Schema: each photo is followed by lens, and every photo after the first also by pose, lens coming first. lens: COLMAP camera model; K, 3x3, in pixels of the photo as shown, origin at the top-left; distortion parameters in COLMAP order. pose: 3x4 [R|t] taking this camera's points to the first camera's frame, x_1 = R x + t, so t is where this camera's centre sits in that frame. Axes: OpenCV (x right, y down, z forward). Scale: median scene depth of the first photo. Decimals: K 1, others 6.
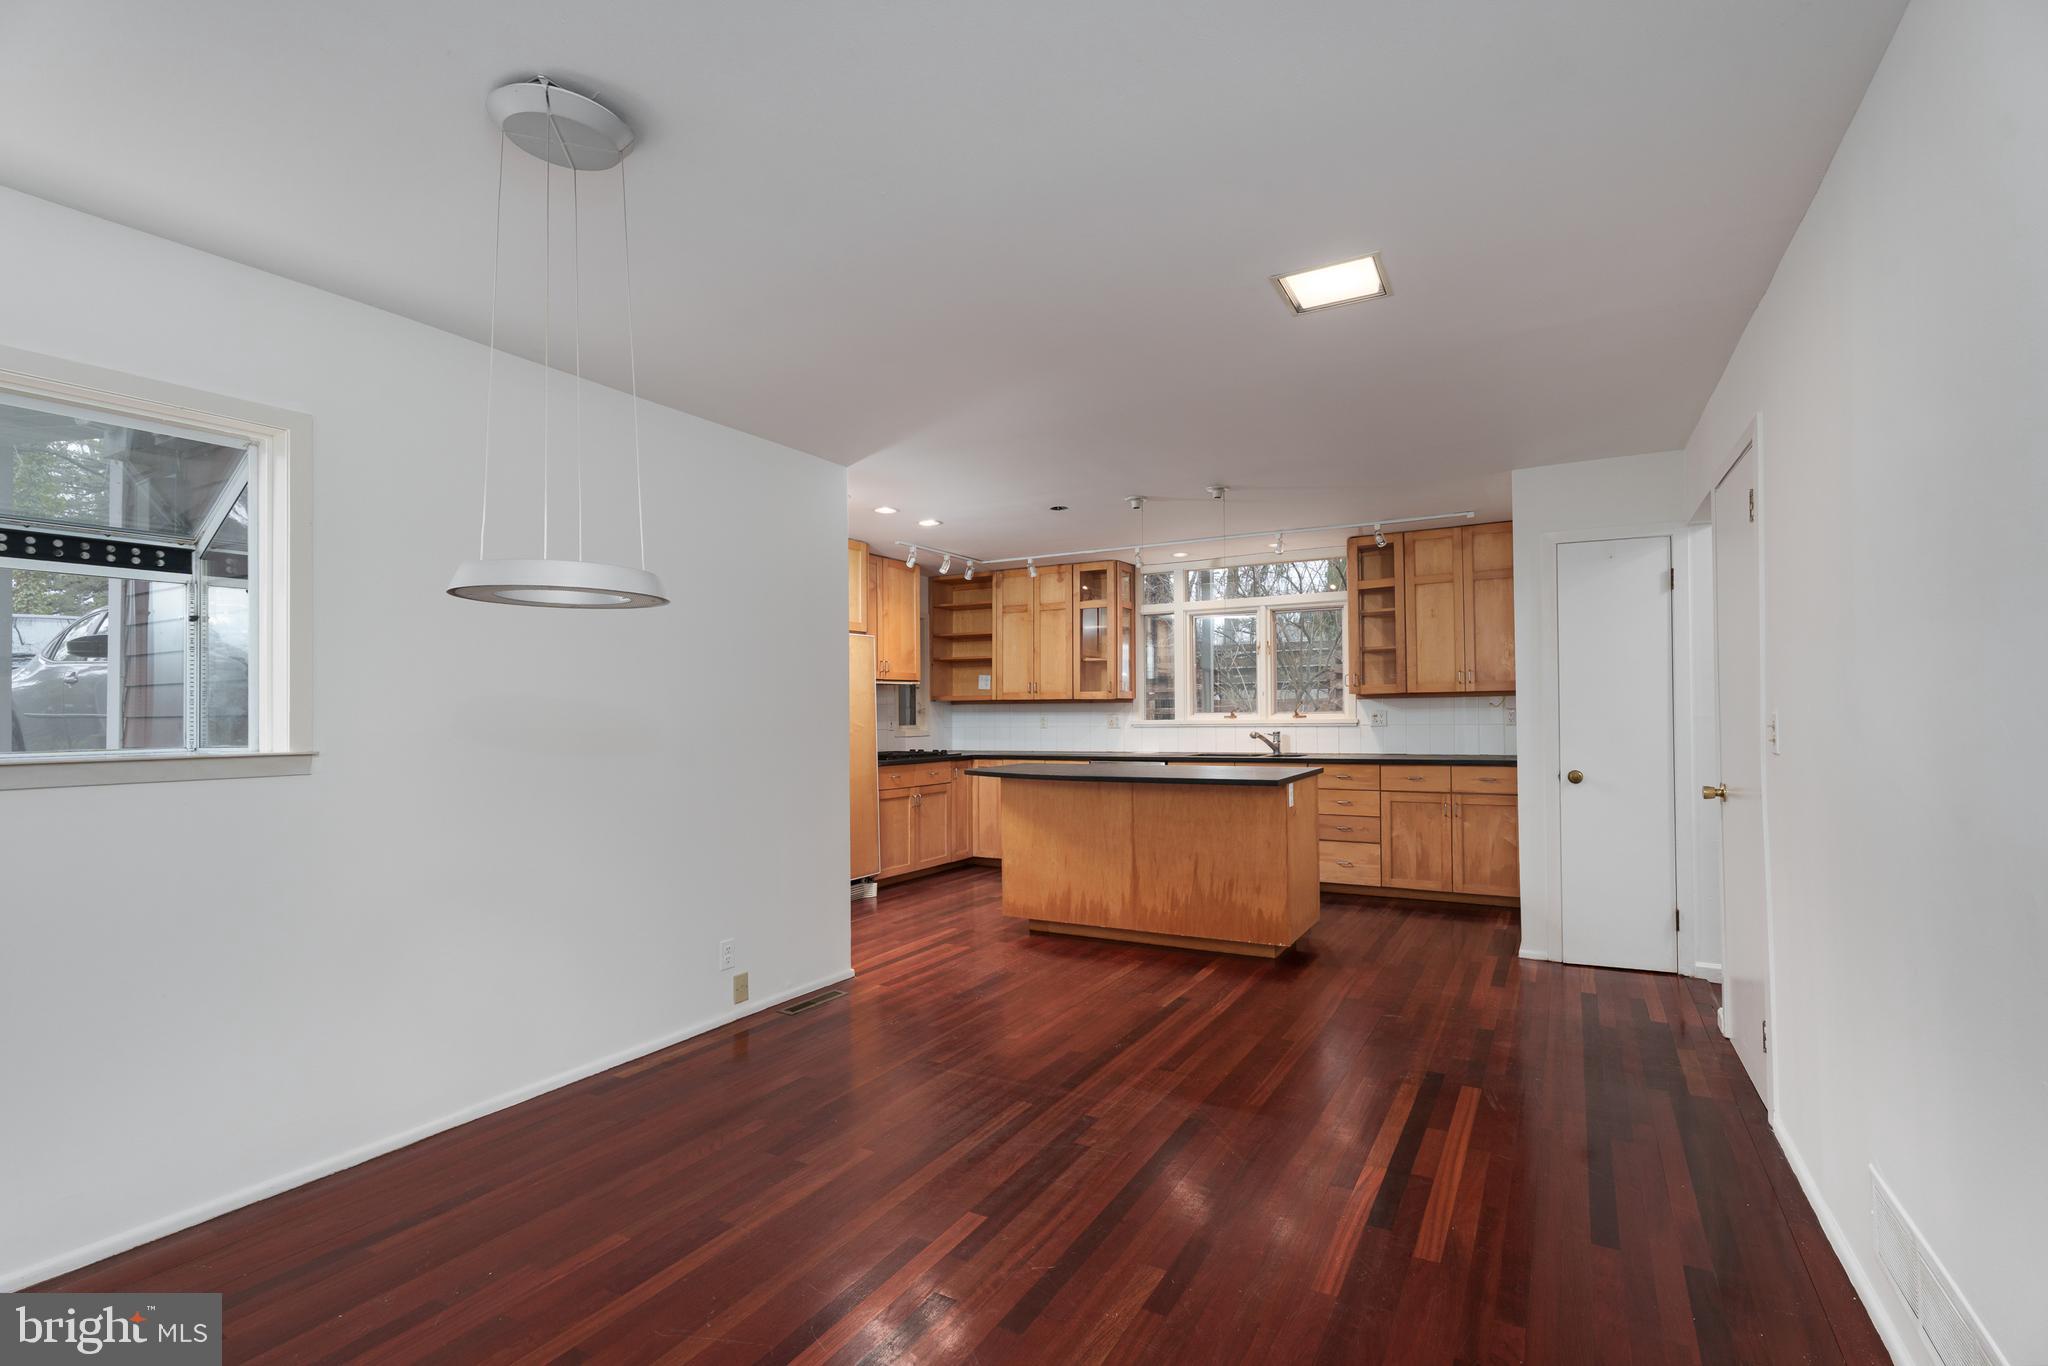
lens RADIAL K [[930.7, 0, 1020.6], [0, 930.7, 689.2], [0, 0, 1]] dist [0.000373, 0.000009]
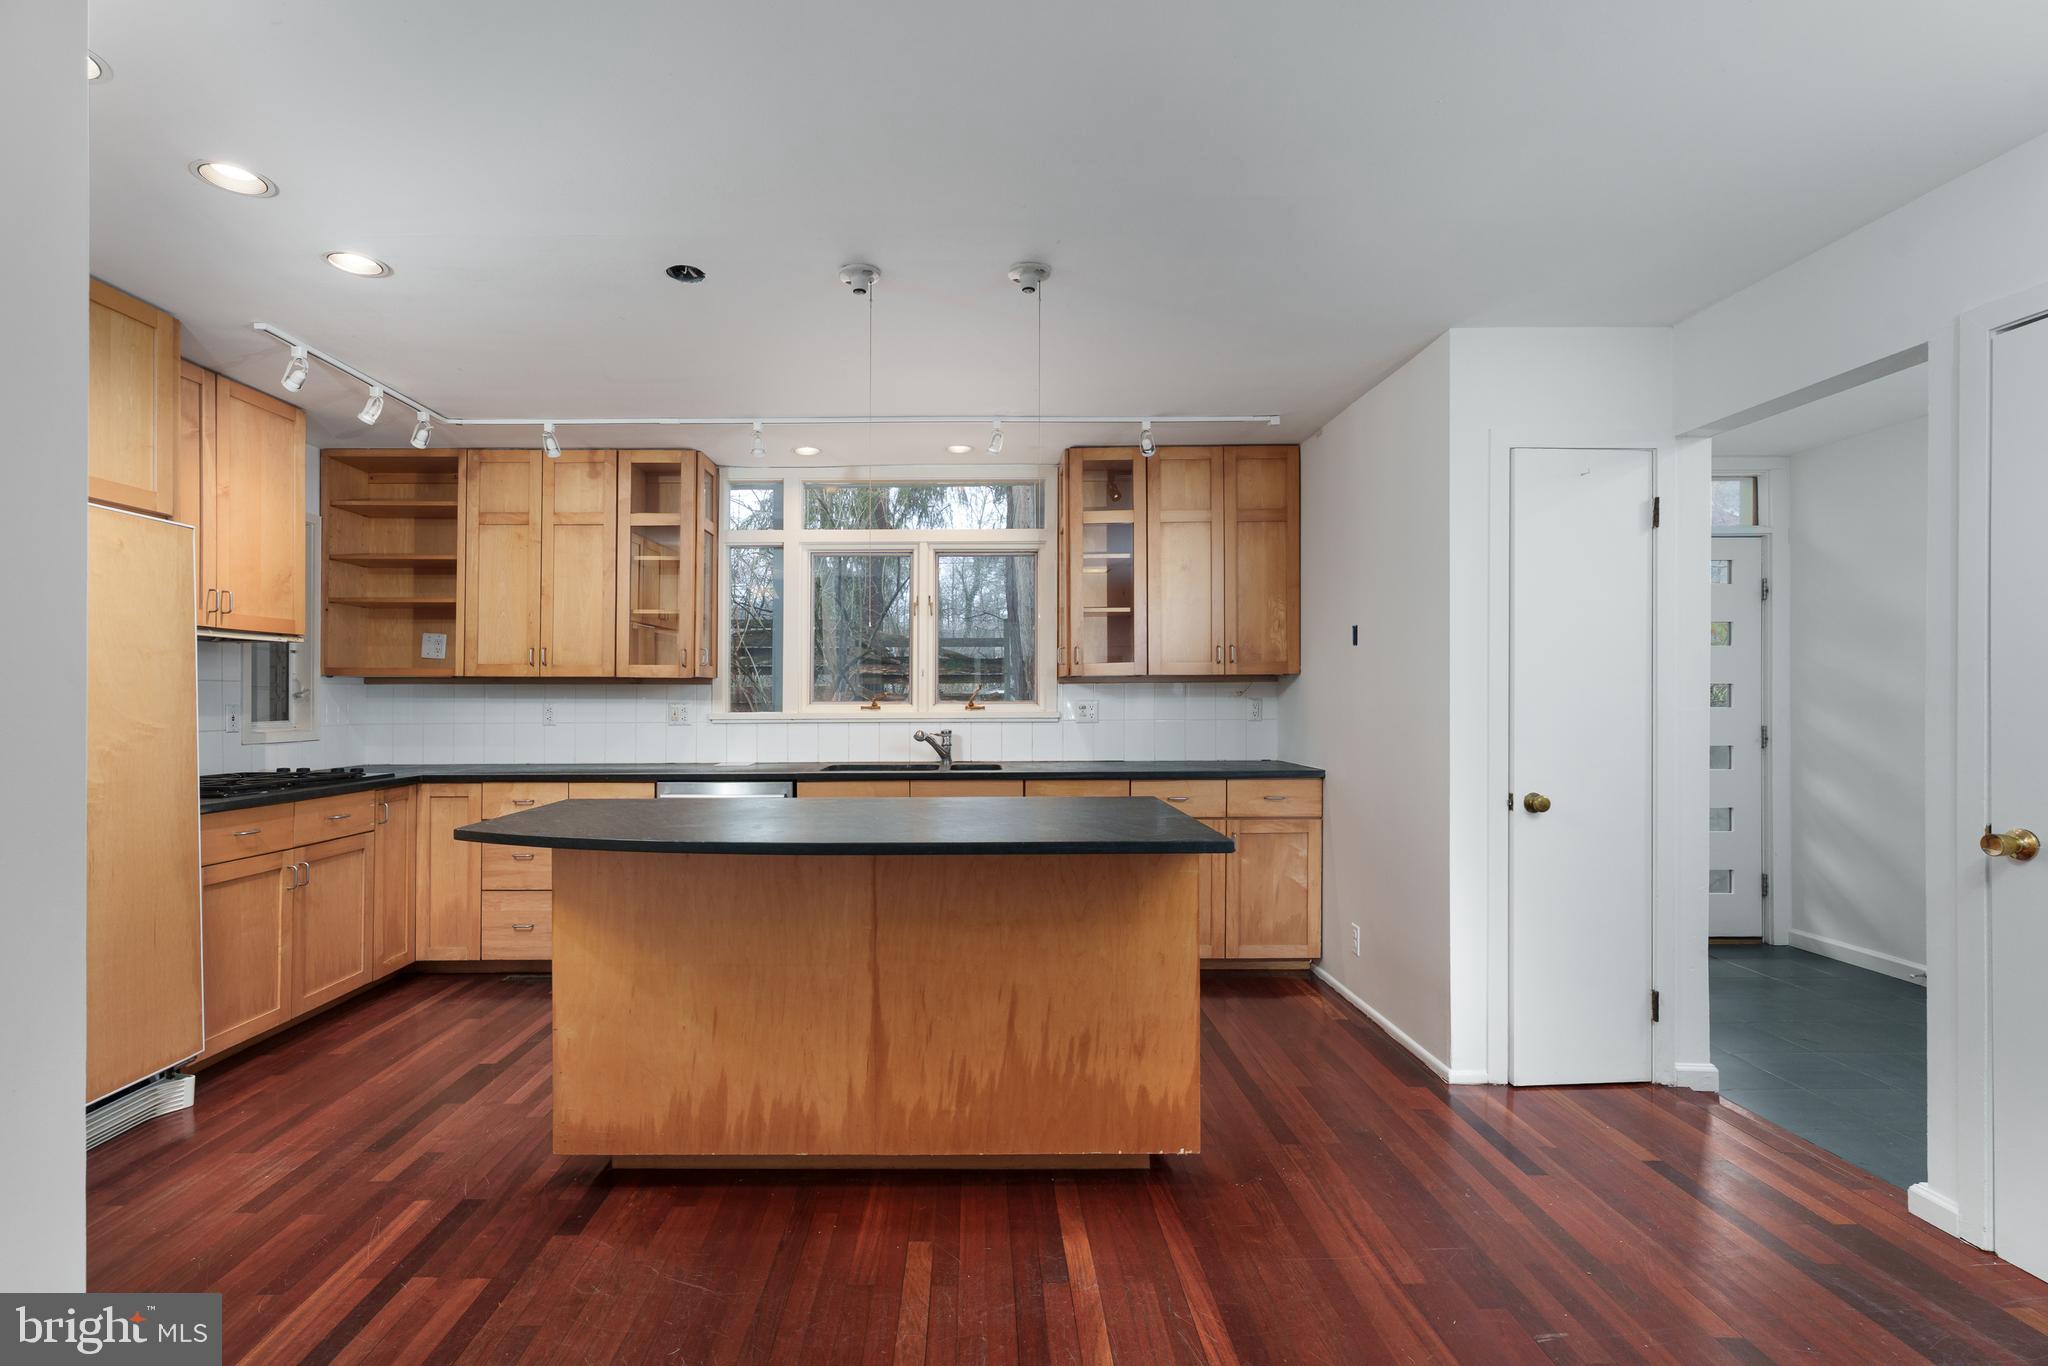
lens RADIAL K [[955.7, 0, 958.7], [0, 955.7, 692.2], [0, 0, 1]] dist [0.002899, 0.000471]
pose [[0.868316, 0.011424, 0.495881, -0.059508], [-0.019254, 0.999758, 0.010683, 0.010208], [-0.495638, -0.018824, 0.868325, 0.380759]]
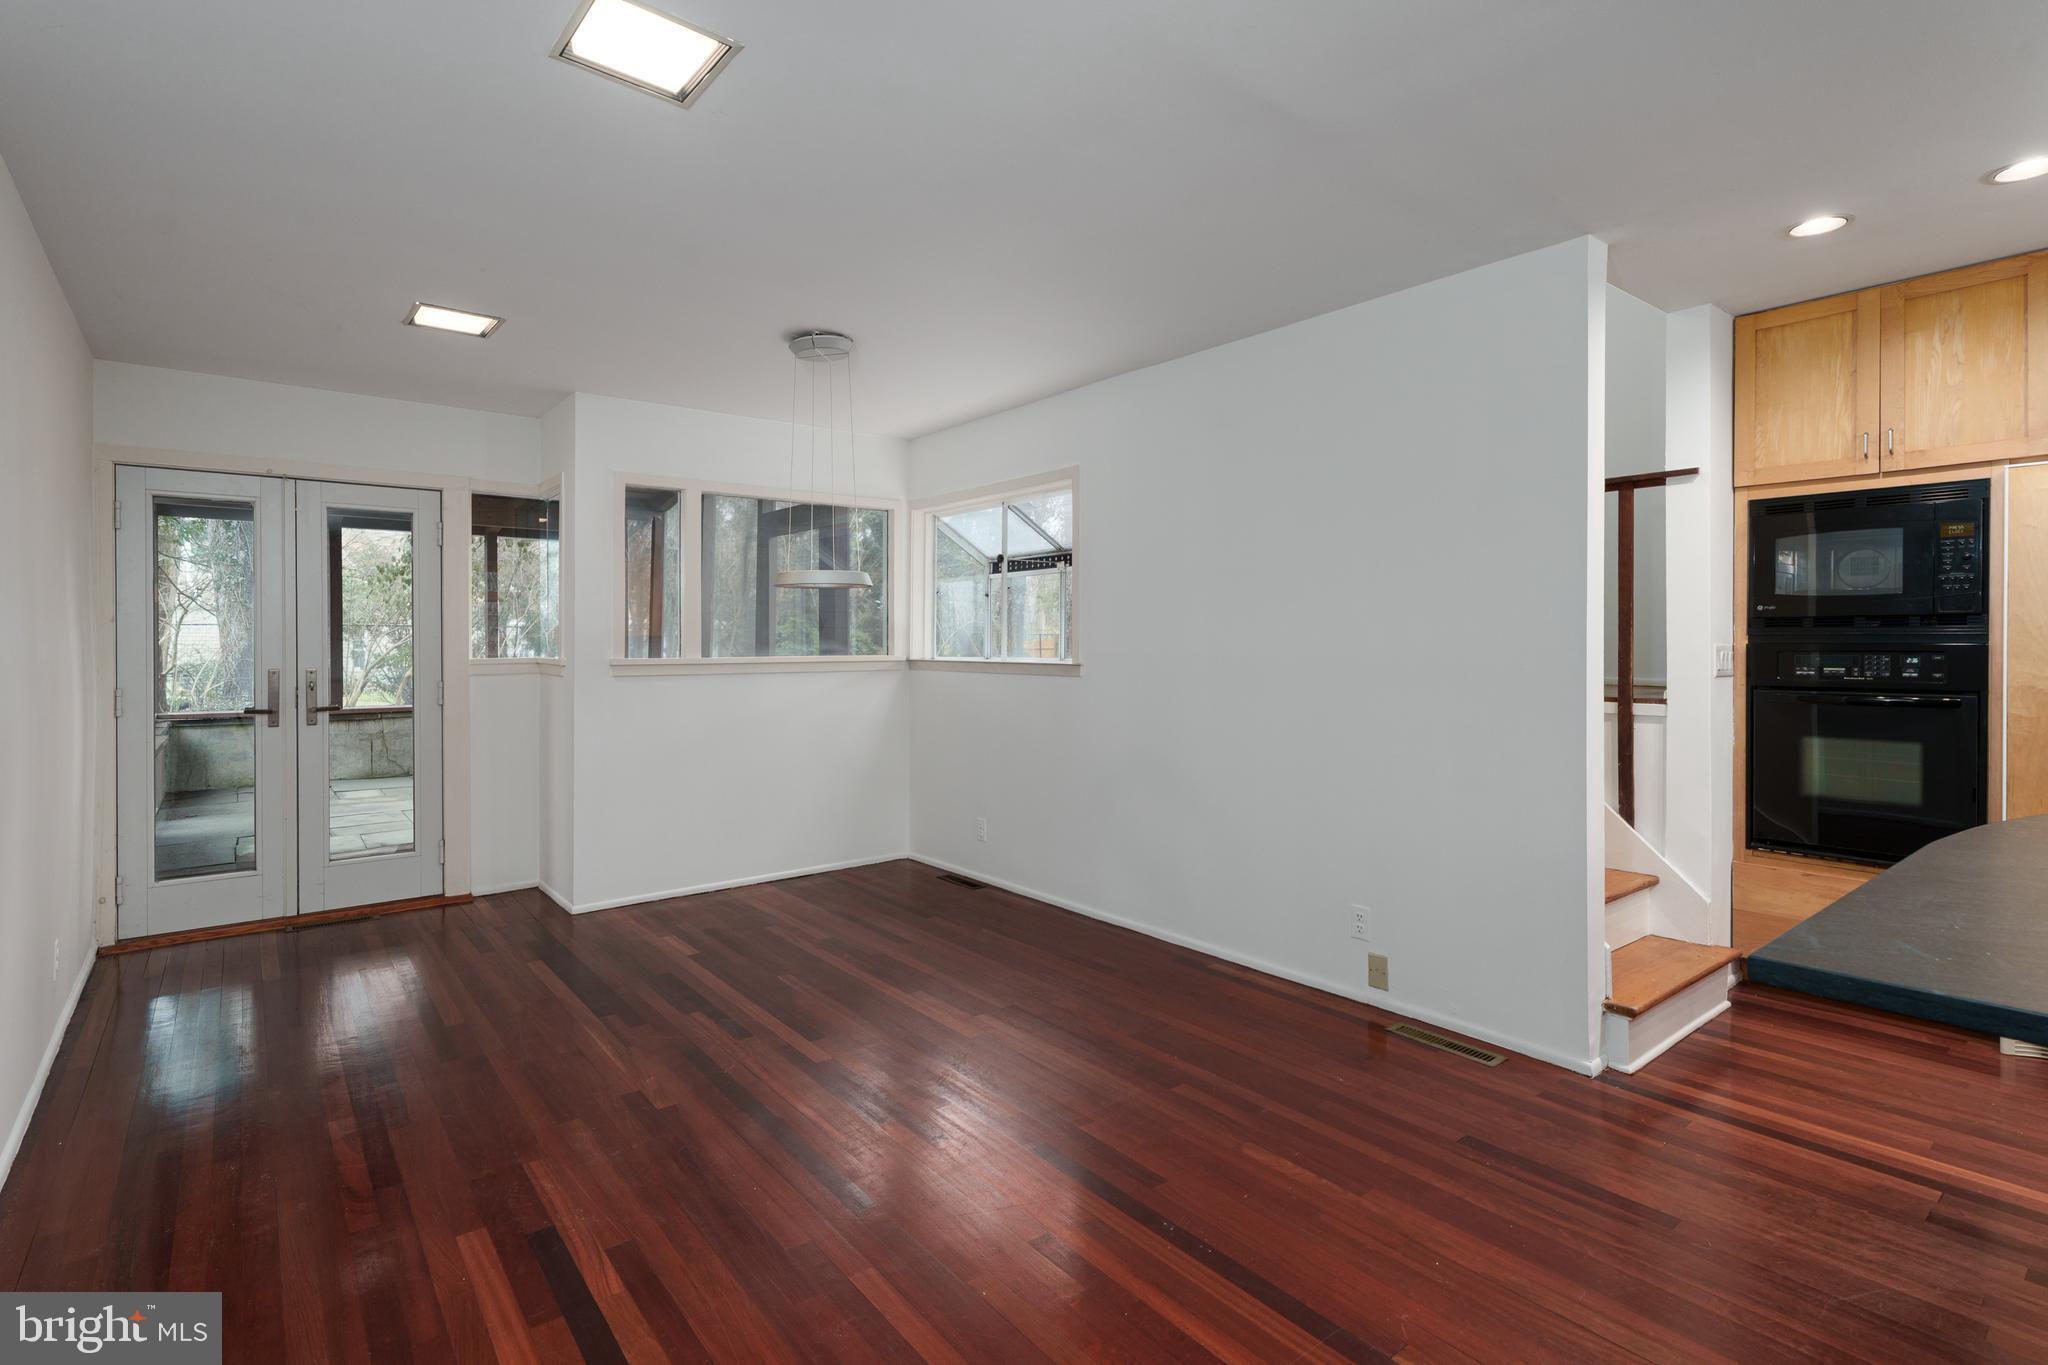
lens RADIAL K [[966.5, 0, 1019.7], [0, 966.5, 643.0], [0, 0, 1]] dist [0.002431, 0.000584]
pose [[-0.352685, 0.014189, -0.935634, 0.339973], [0.031821, 0.999489, 0.003162, 0.007546], [0.935201, -0.028657, -0.352956, 0.556328]]
